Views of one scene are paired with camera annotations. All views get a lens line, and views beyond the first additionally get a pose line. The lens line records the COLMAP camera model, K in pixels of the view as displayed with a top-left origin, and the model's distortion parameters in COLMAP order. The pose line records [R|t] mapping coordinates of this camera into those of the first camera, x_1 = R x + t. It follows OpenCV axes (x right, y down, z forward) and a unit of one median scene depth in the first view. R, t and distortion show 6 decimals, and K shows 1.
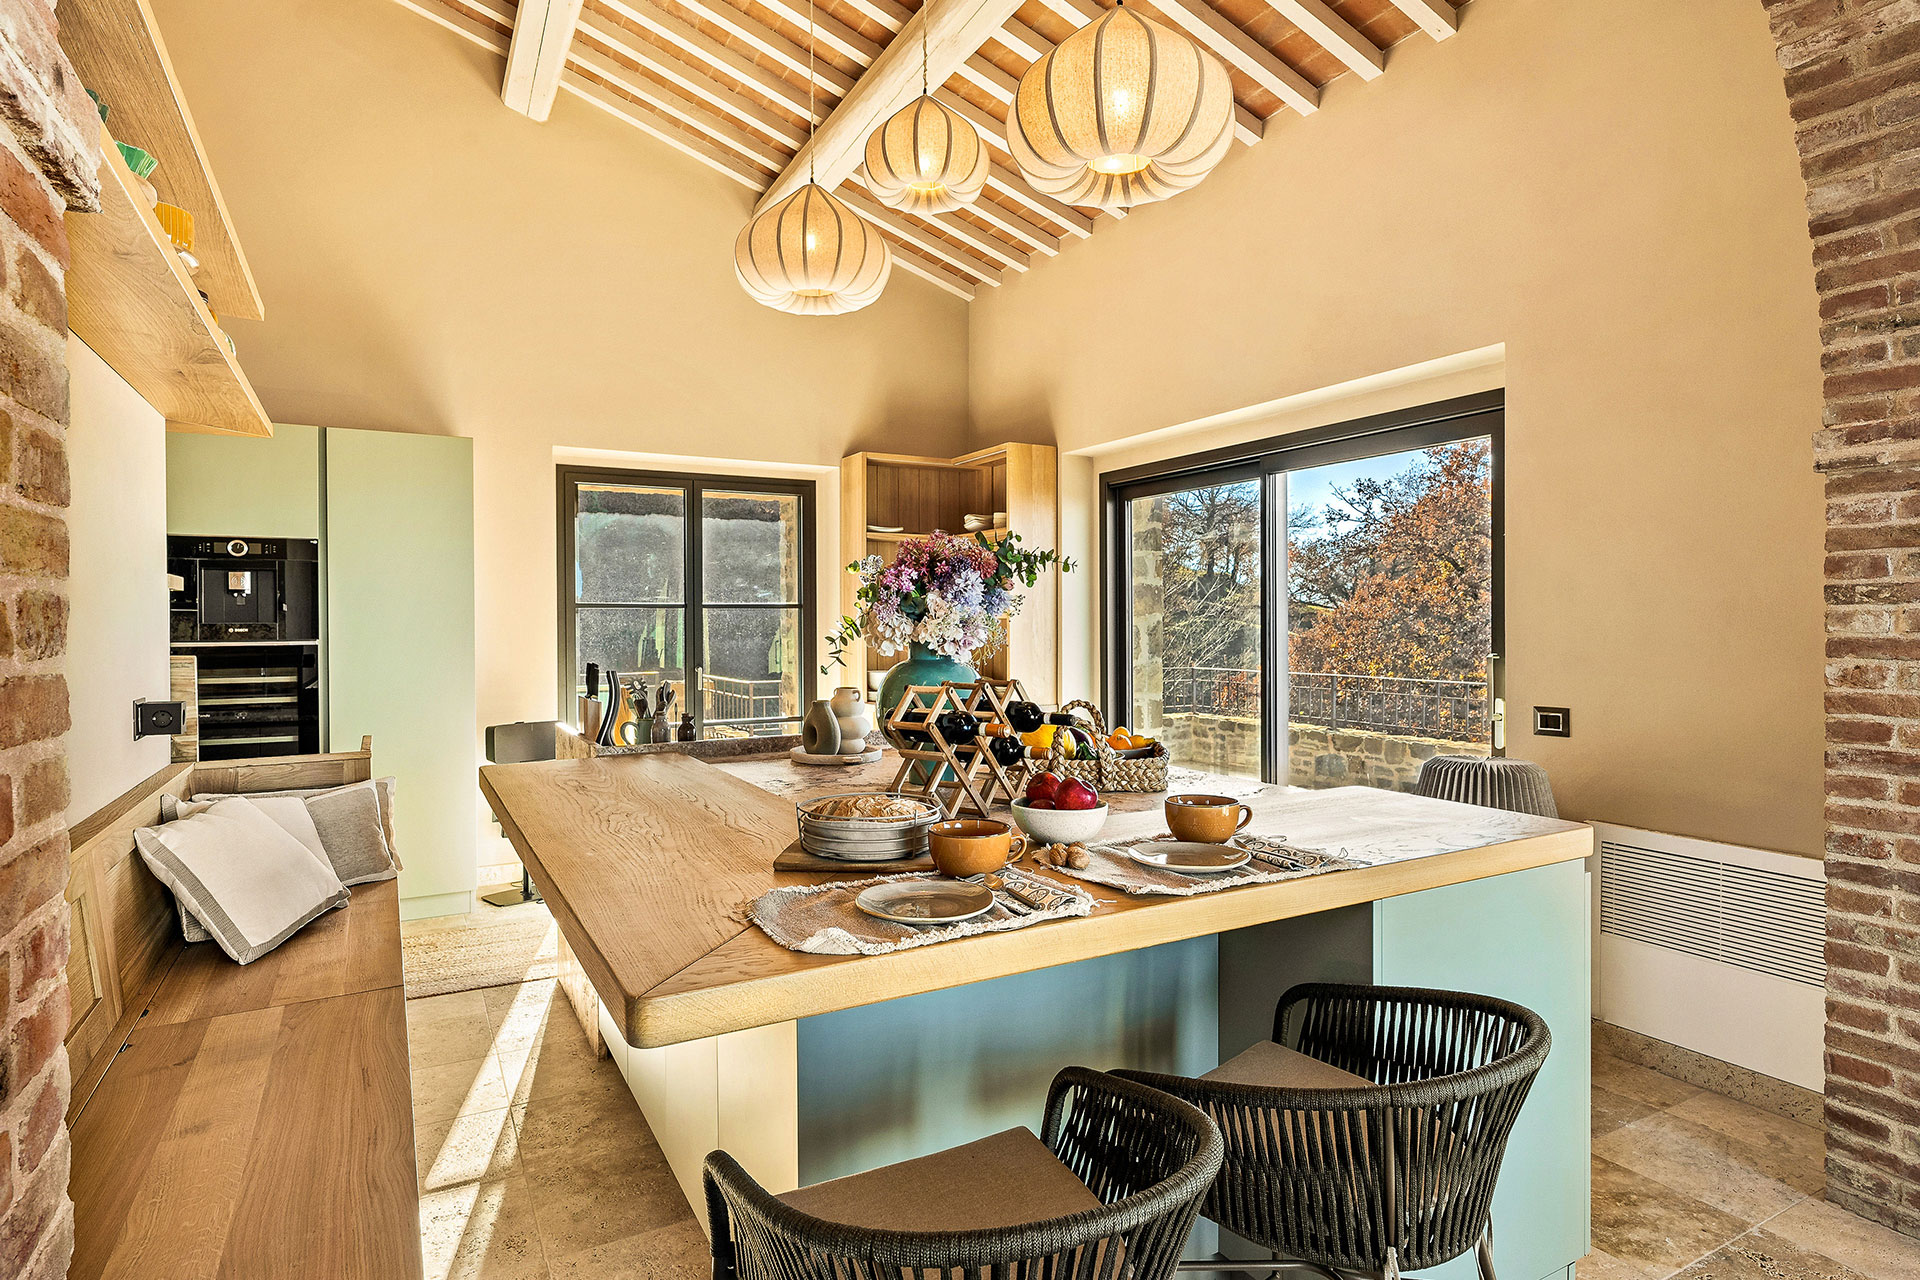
lens RADIAL K [[1020.6, 0, 958.1], [0, 1020.6, 626.4], [0, 0, 1]] dist [0.001064, -0.000284]
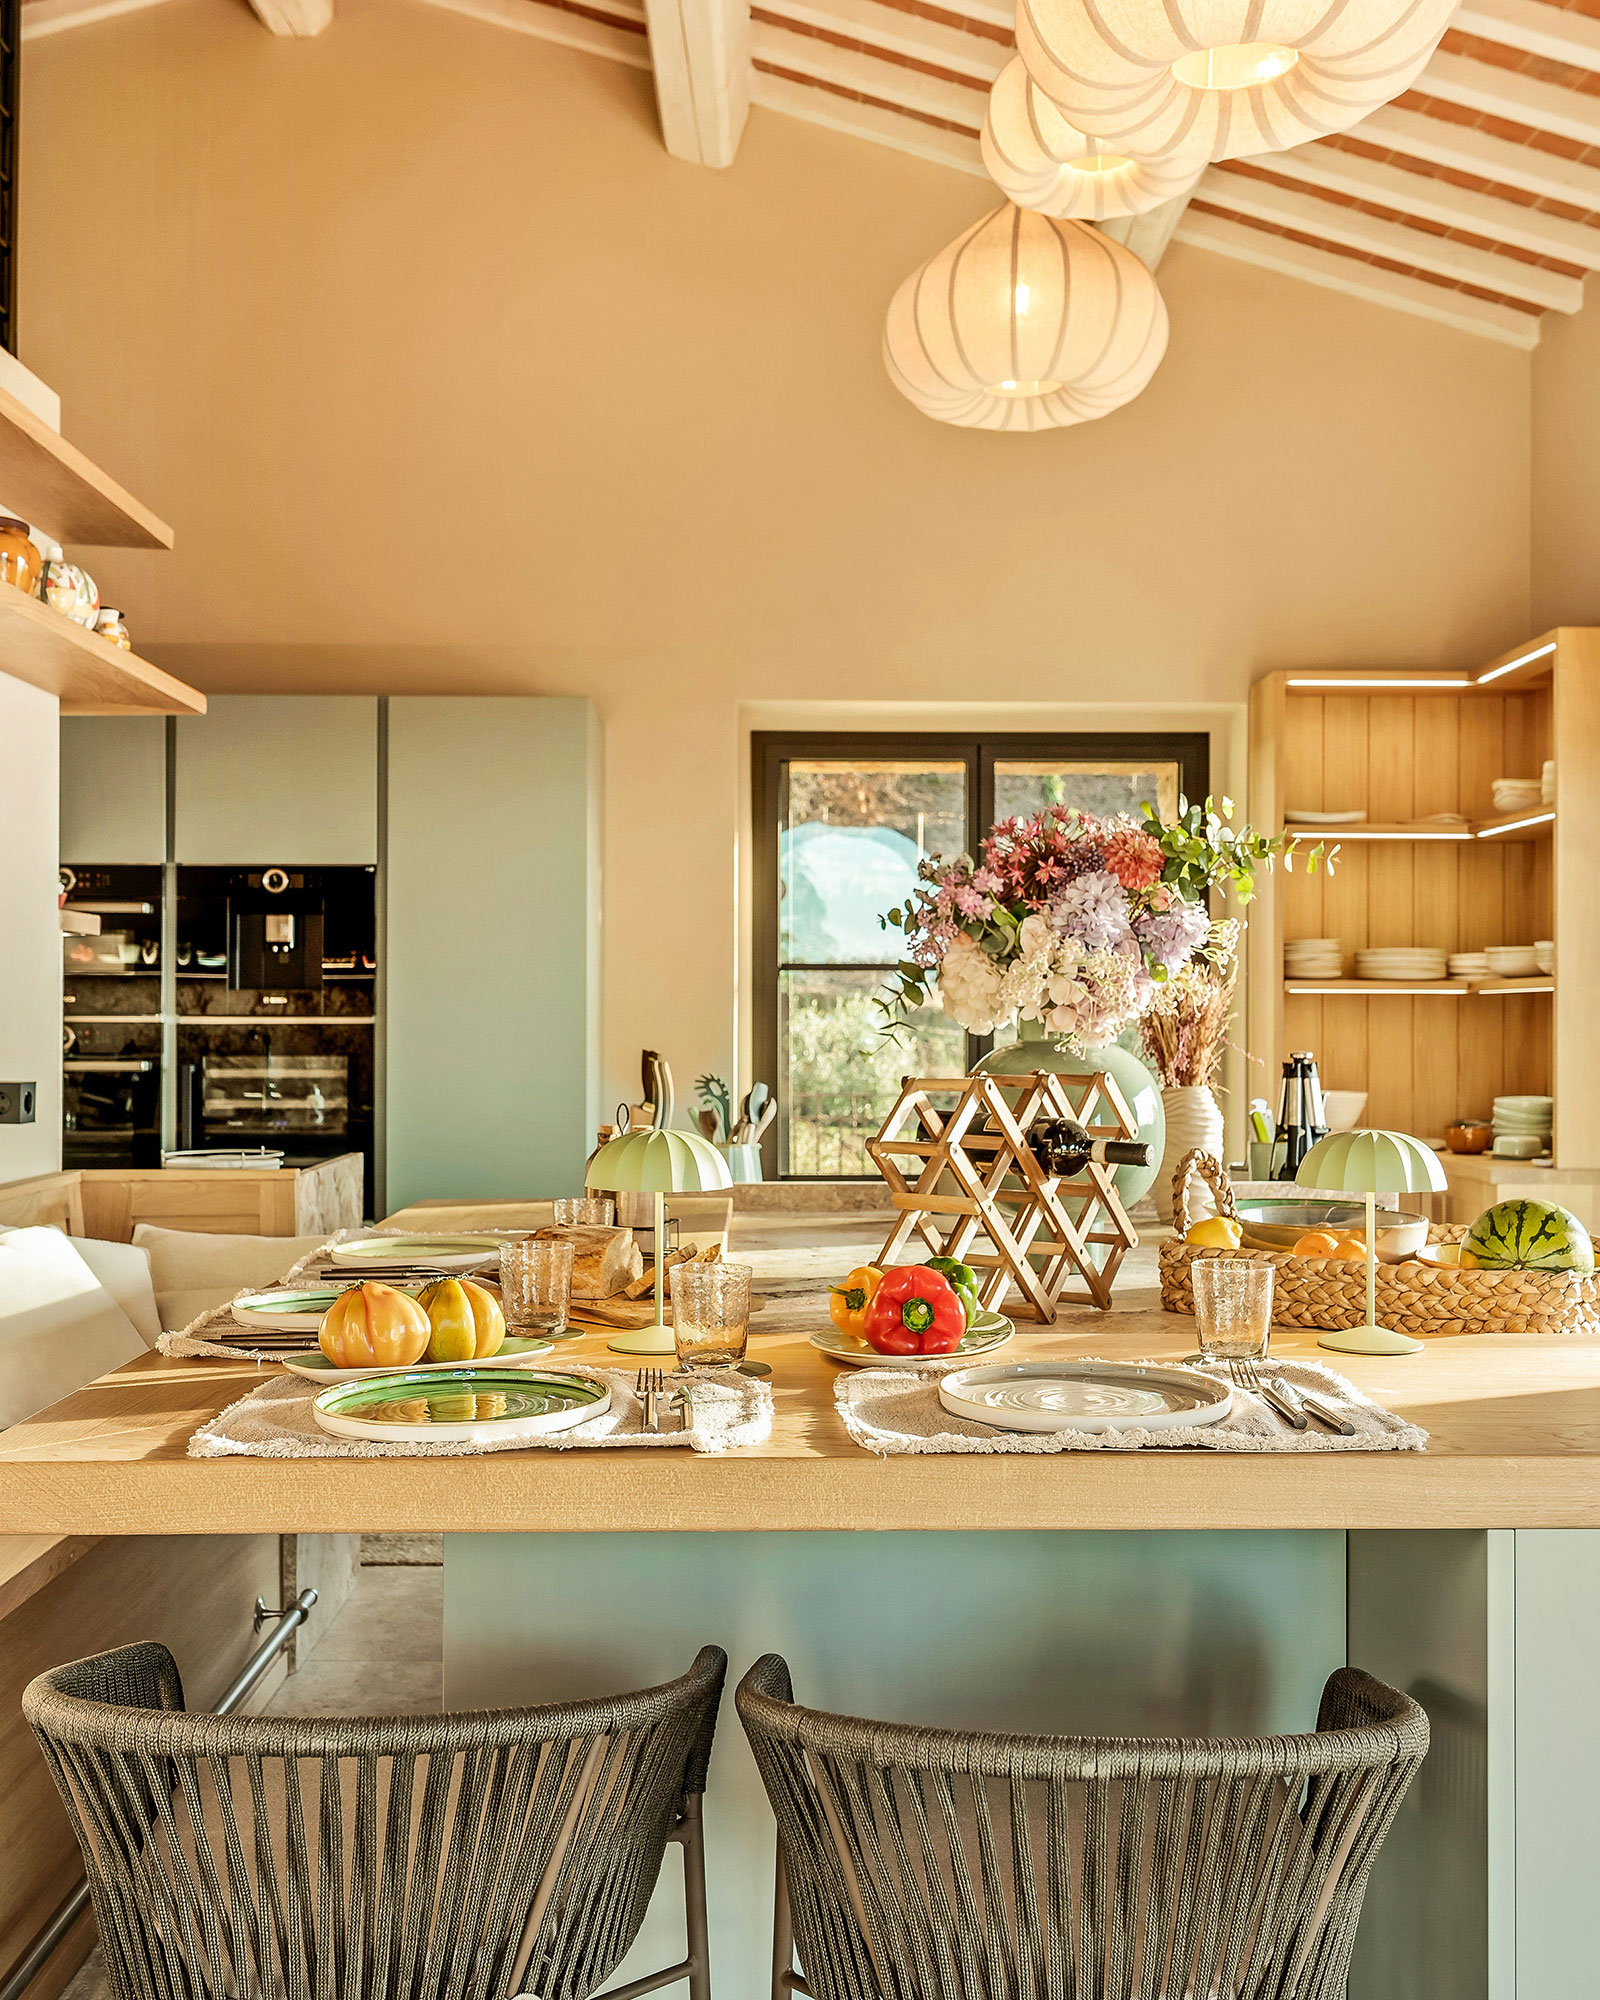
lens RADIAL K [[1922.2, 0, 804.5], [0, 1922.2, 1001.7], [0, 0, 1]] dist [-0.000709, -0.000244]
pose [[0.883633, 0.003163, -0.468170, 0.213263], [-0.009016, 0.999907, -0.010261, 0.014711], [0.468094, 0.013288, 0.883579, 0.023946]]
